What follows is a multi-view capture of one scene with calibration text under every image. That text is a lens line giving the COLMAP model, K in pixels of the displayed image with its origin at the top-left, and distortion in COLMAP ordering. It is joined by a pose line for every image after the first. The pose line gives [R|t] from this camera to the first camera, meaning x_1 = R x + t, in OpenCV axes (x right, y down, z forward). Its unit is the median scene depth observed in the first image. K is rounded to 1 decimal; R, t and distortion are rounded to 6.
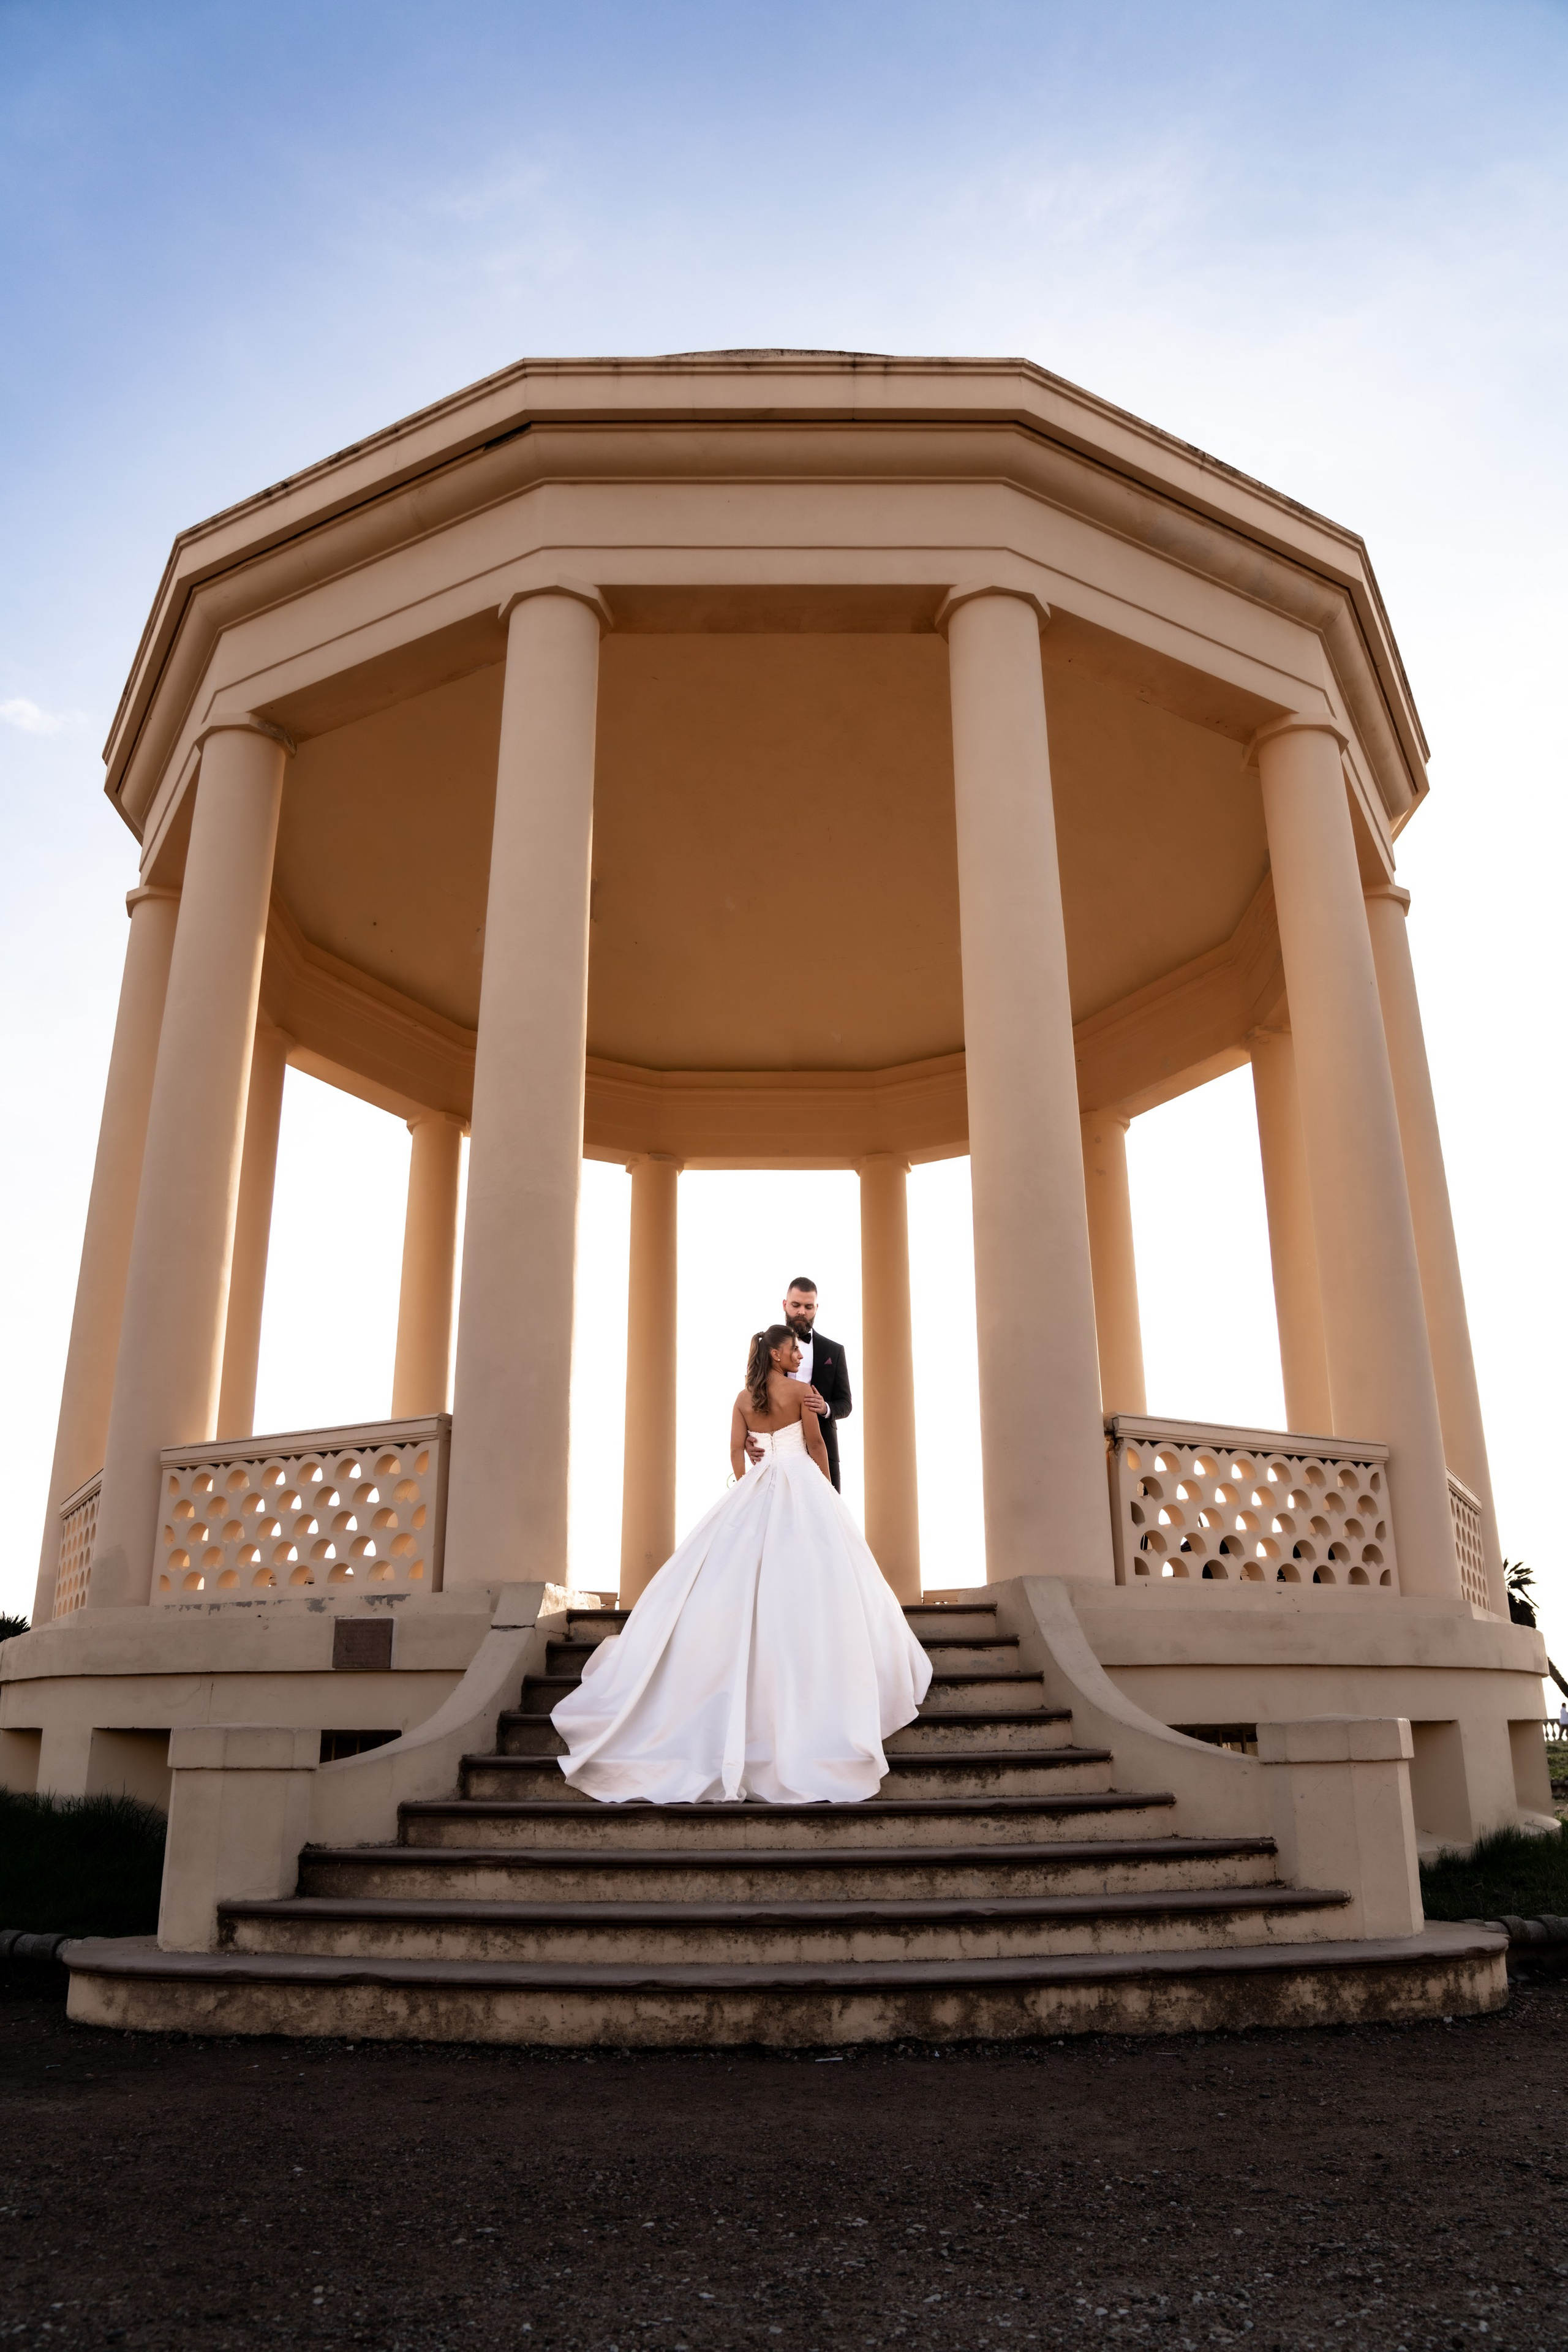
lens RADIAL K [[1605.7, 0, 784.0], [0, 1605.7, 1176.0], [0, 0, 1]] dist [-0.131377, 0.106198]
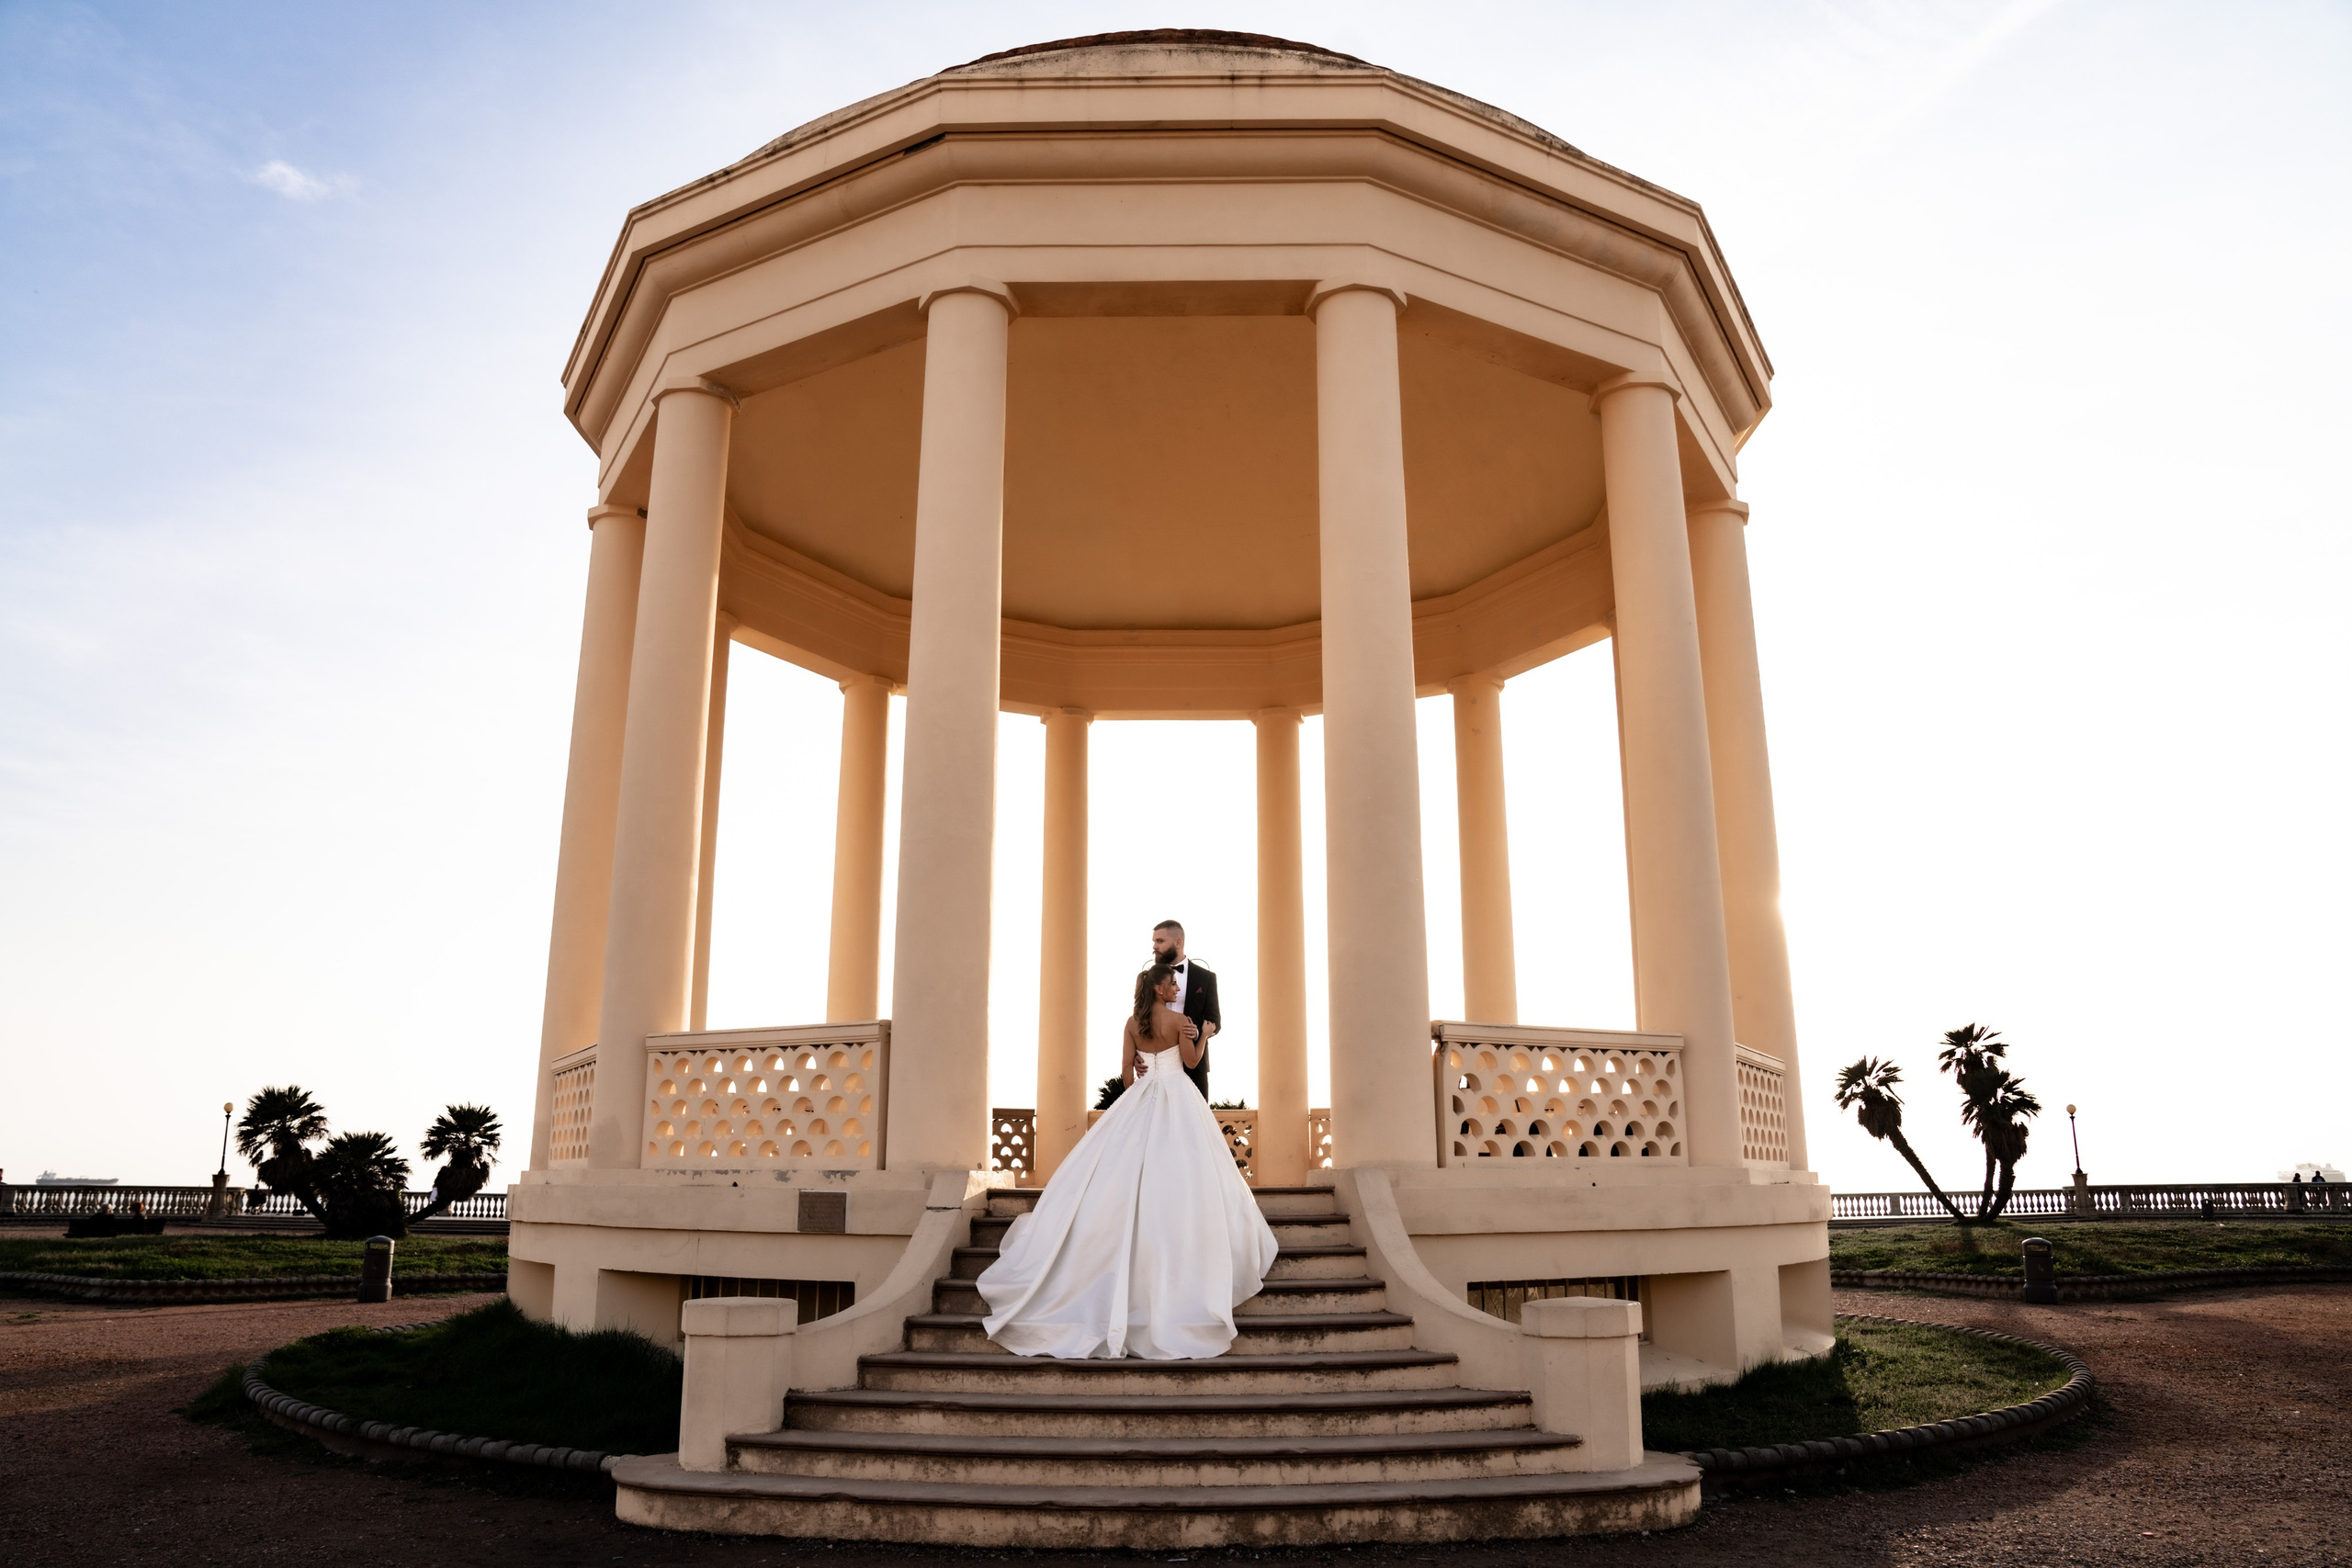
lens RADIAL K [[1605.5, 0, 1173.7], [0, 1605.5, 752.8], [0, 0, 1]] dist [-0.131377, 0.106198]
pose [[0.999798, 0.000812, -0.020070, 0.032638], [0.000664, 0.997301, 0.073419, -0.152603], [0.020076, -0.073417, 0.997099, -0.201910]]
